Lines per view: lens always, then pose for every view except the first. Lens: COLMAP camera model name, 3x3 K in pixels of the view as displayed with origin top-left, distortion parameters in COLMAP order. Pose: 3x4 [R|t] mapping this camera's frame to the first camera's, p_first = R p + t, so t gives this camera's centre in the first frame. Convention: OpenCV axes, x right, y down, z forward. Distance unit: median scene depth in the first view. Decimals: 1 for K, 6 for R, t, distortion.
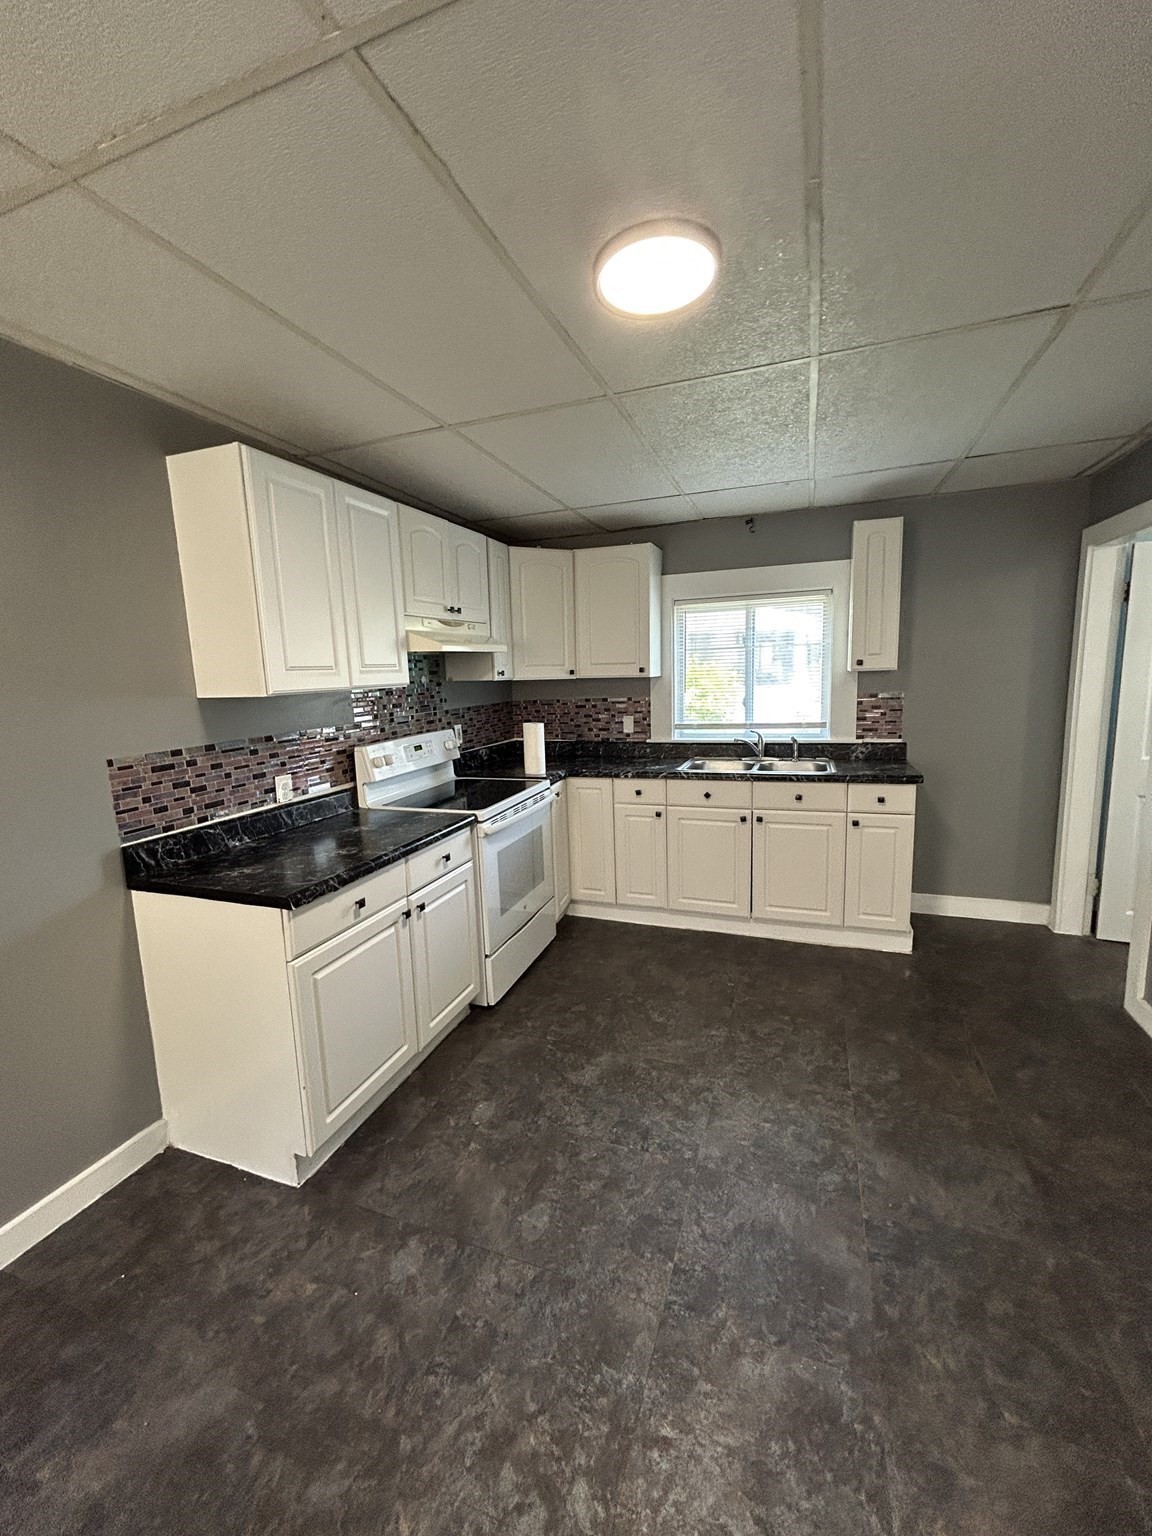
lens RADIAL K [[616.2, 0, 576.0], [0, 616.2, 768.0], [0, 0, 1]] dist [-0.000730, -0.000365]
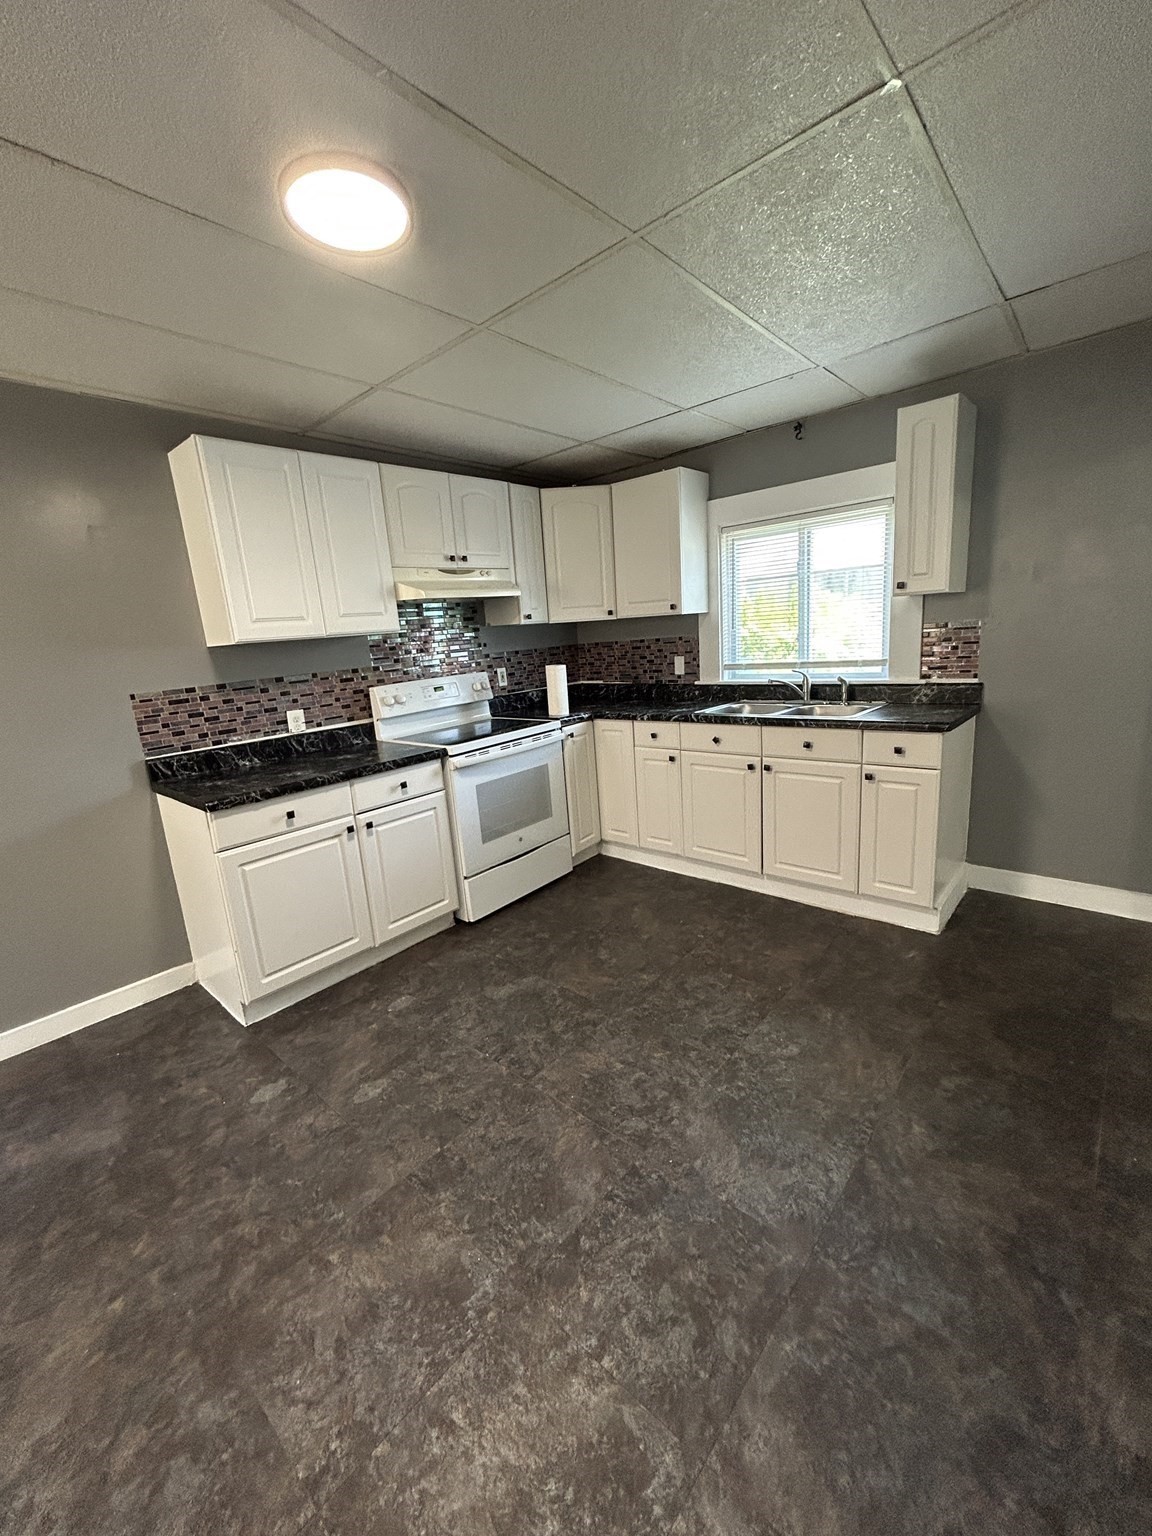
lens RADIAL K [[616.2, 0, 576.0], [0, 616.2, 768.0], [0, 0, 1]] dist [-0.000730, -0.000365]
pose [[0.931276, 0.046281, -0.361363, 0.373998], [-0.015340, 0.996000, 0.088028, 0.007666], [0.363992, -0.076435, 0.928261, 0.053075]]
